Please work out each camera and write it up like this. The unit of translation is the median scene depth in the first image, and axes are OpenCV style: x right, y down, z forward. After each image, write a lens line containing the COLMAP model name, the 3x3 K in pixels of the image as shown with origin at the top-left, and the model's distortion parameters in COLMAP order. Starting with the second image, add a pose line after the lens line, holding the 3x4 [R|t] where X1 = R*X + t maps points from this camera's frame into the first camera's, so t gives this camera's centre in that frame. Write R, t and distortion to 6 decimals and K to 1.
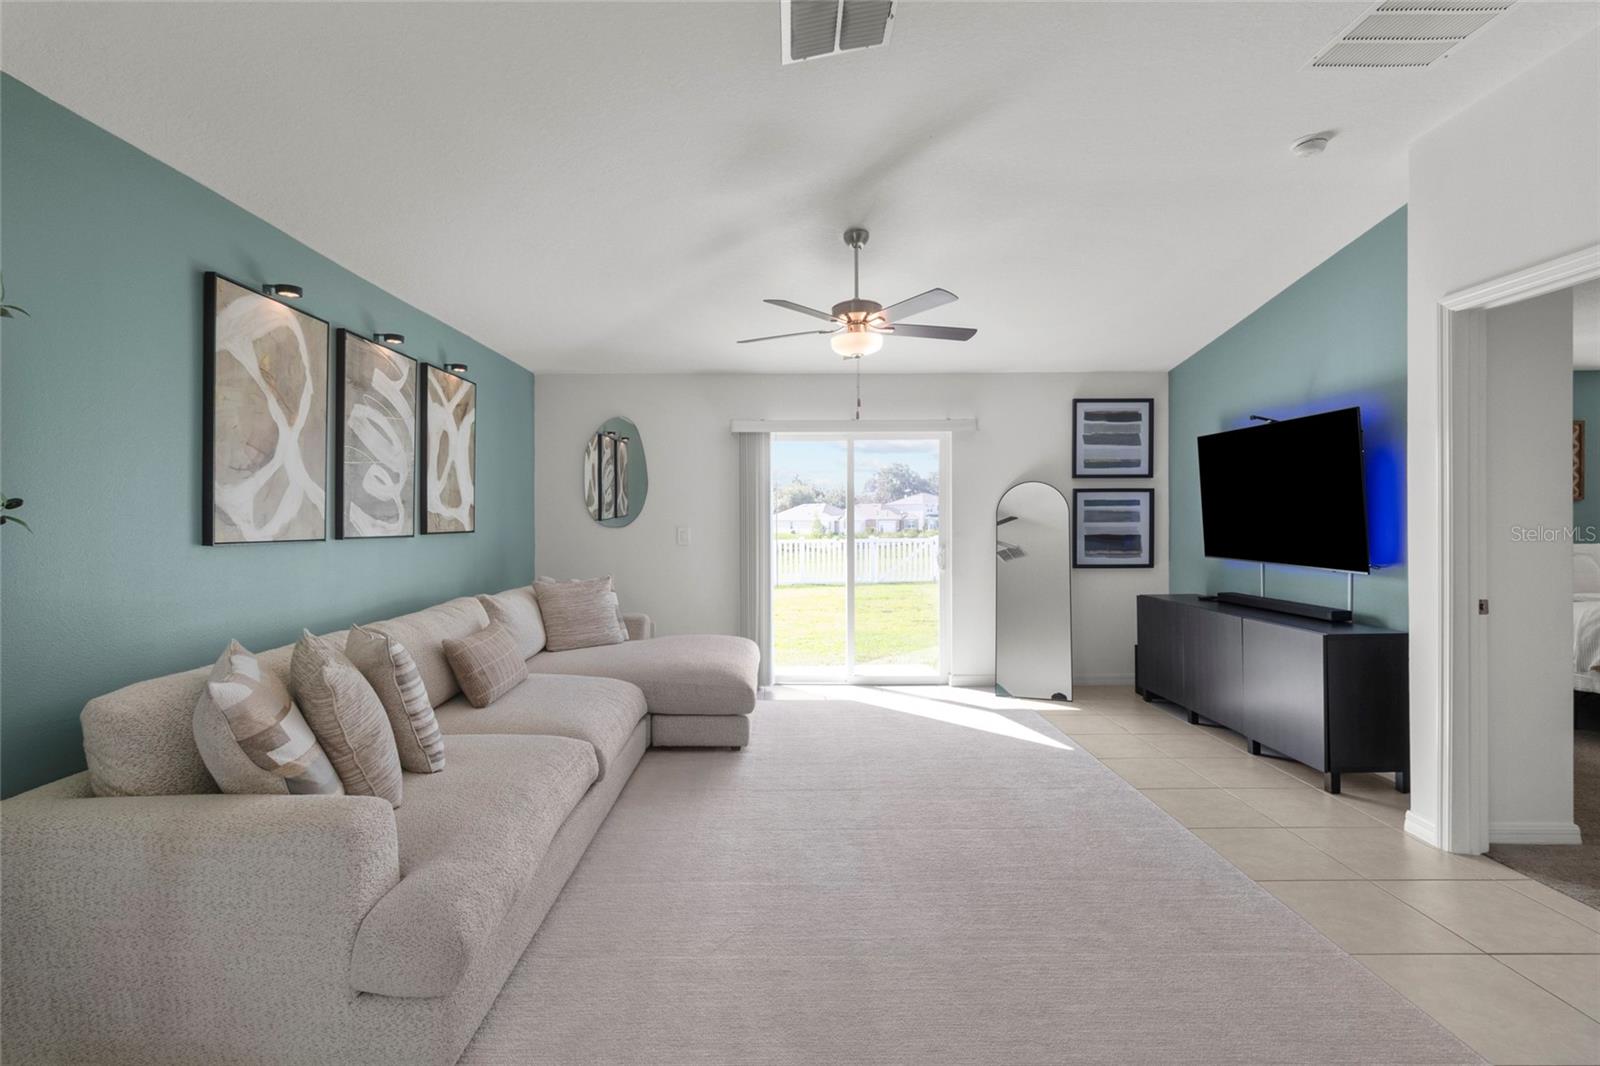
lens RADIAL K [[745.8, 0, 786.8], [0, 745.8, 520.9], [0, 0, 1]] dist [0.002720, 0.001454]
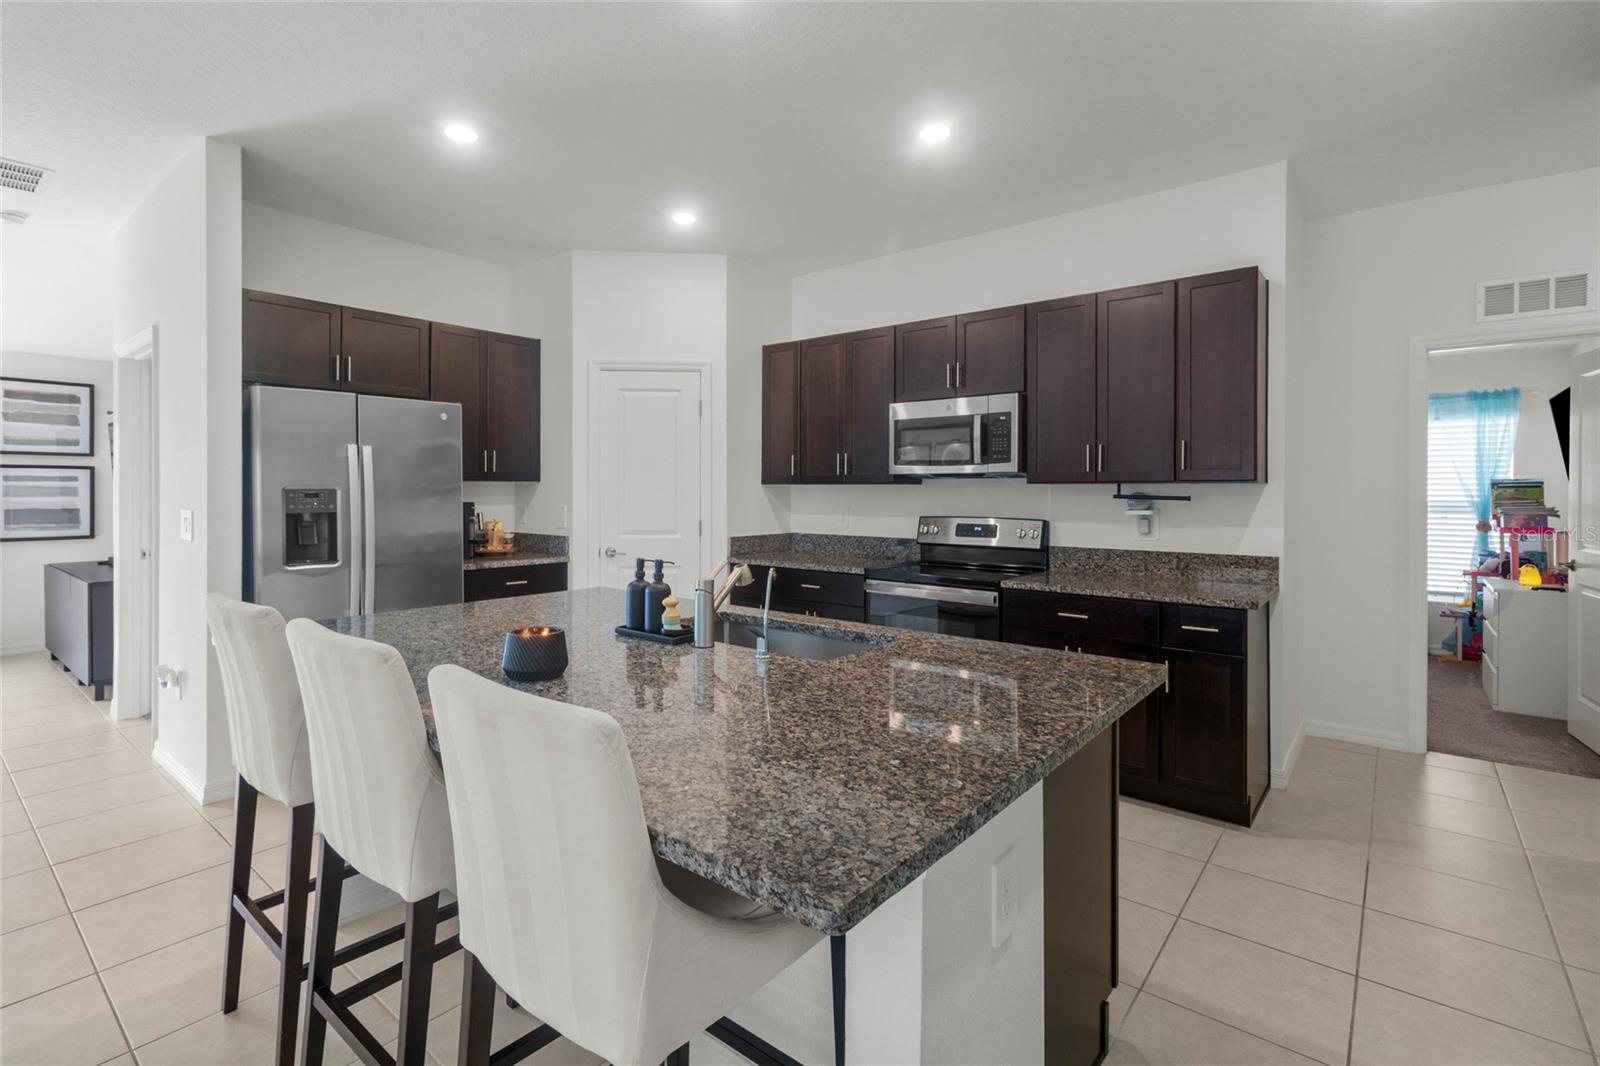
lens RADIAL K [[745.8, 0, 790.8], [0, 745.8, 487.4], [0, 0, 1]] dist [0.002720, 0.001454]
pose [[0.631219, 0.006724, 0.775576, 0.287204], [-0.002147, 0.999974, -0.006921, -0.006909], [-0.775602, 0.002703, 0.631217, -0.497322]]
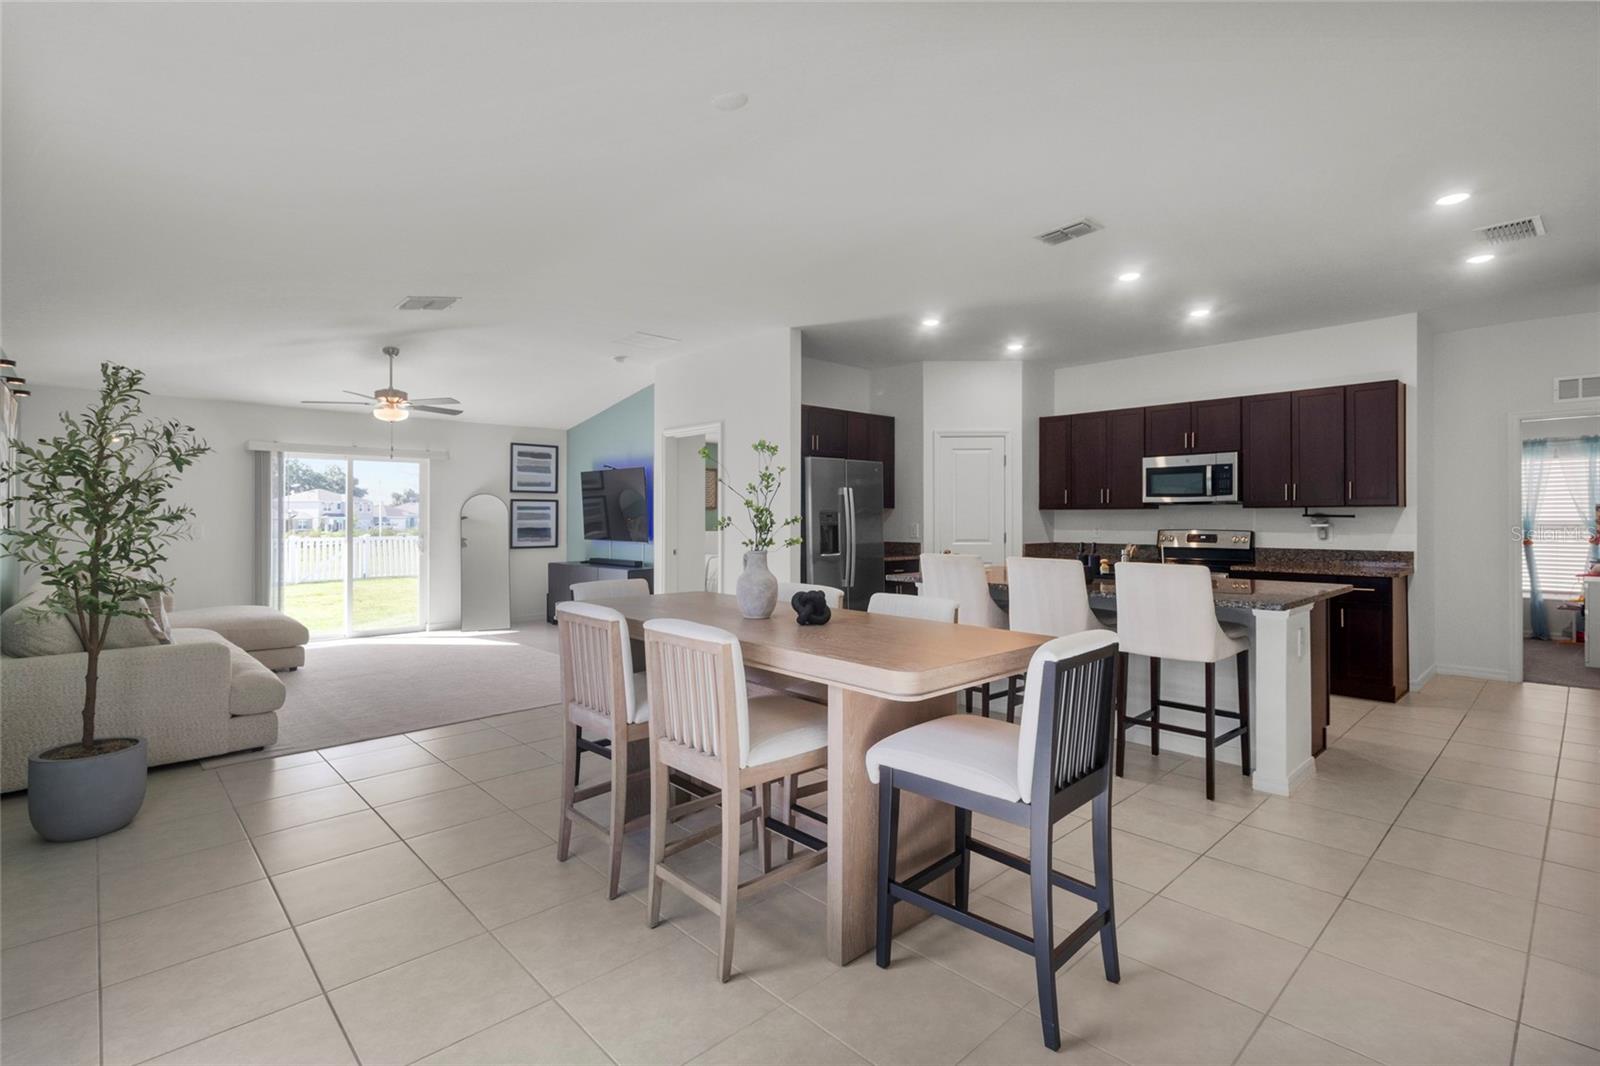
lens RADIAL K [[745.8, 0, 796.3], [0, 745.8, 511.7], [0, 0, 1]] dist [0.002720, 0.001454]
pose [[0.726521, 0.008730, 0.687088, -0.268330], [-0.000244, 0.999923, -0.012446, 0.003743], [-0.687144, 0.008874, 0.726467, -0.579443]]
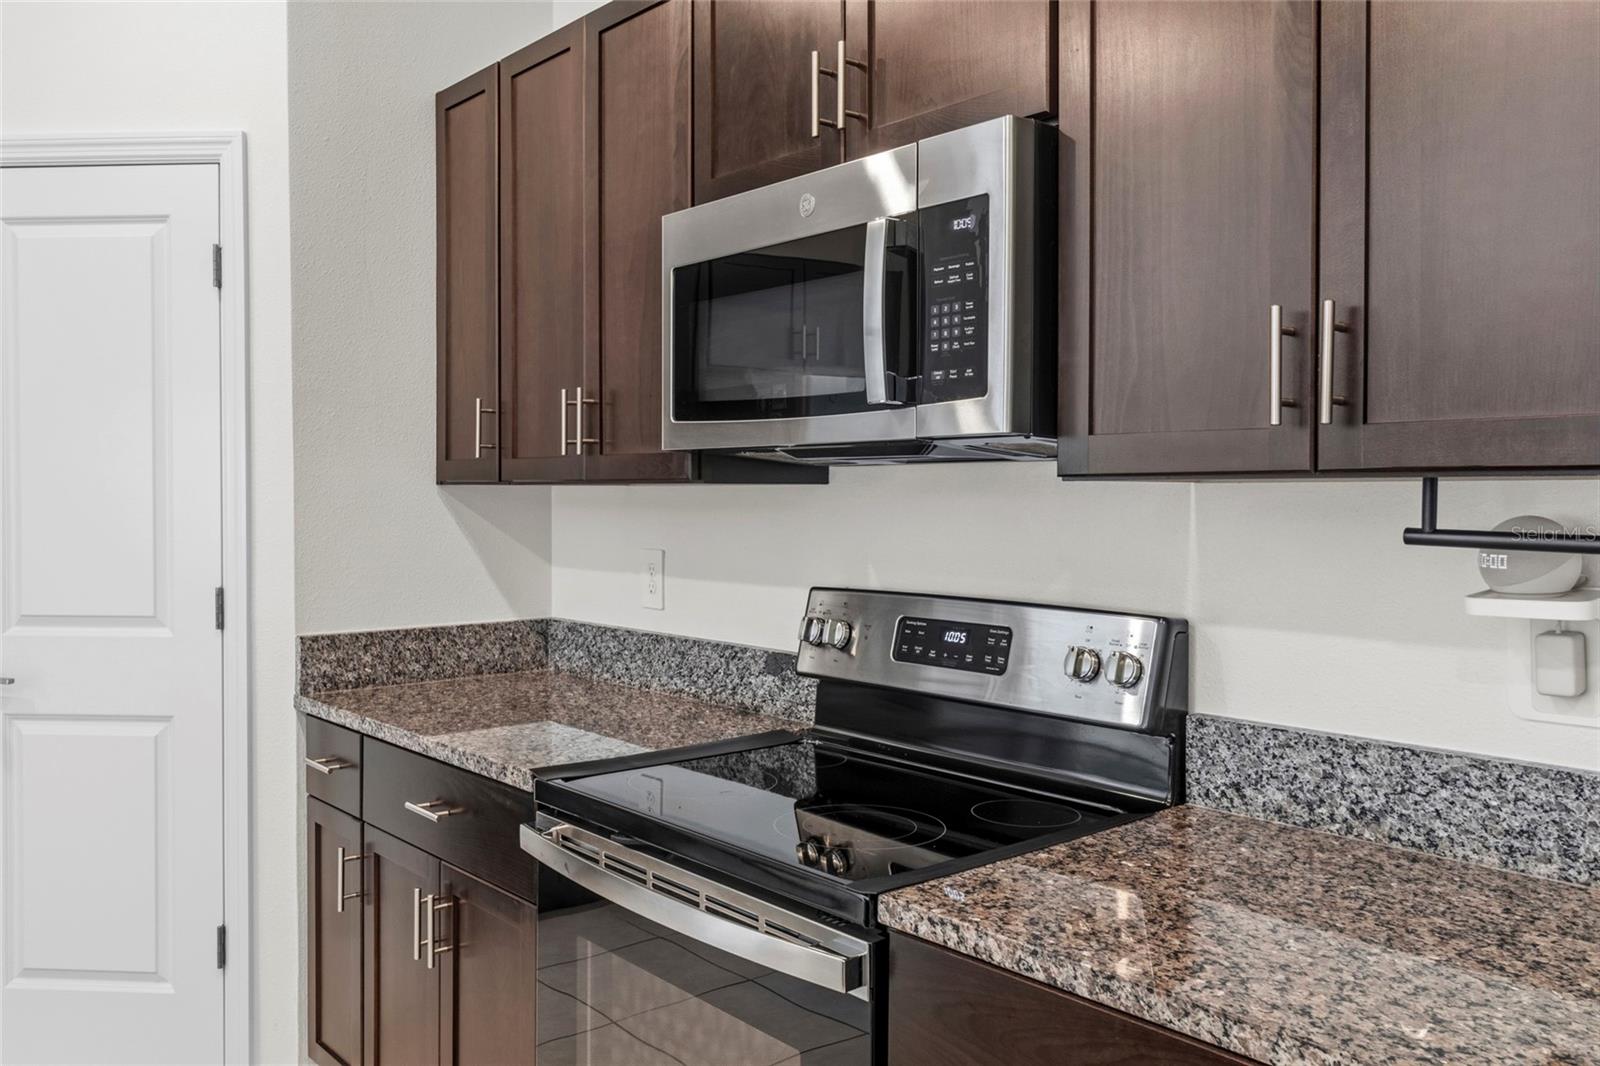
lens RADIAL K [[1265.4, 0, 794.1], [0, 1265.4, 521.8], [0, 0, 1]] dist [0.005731, 0.011595]
pose [[0.748379, -0.010661, 0.663186, 0.702316], [-0.003071, 0.999804, 0.019537, -0.011611], [-0.663265, -0.016657, 0.748200, -0.414074]]
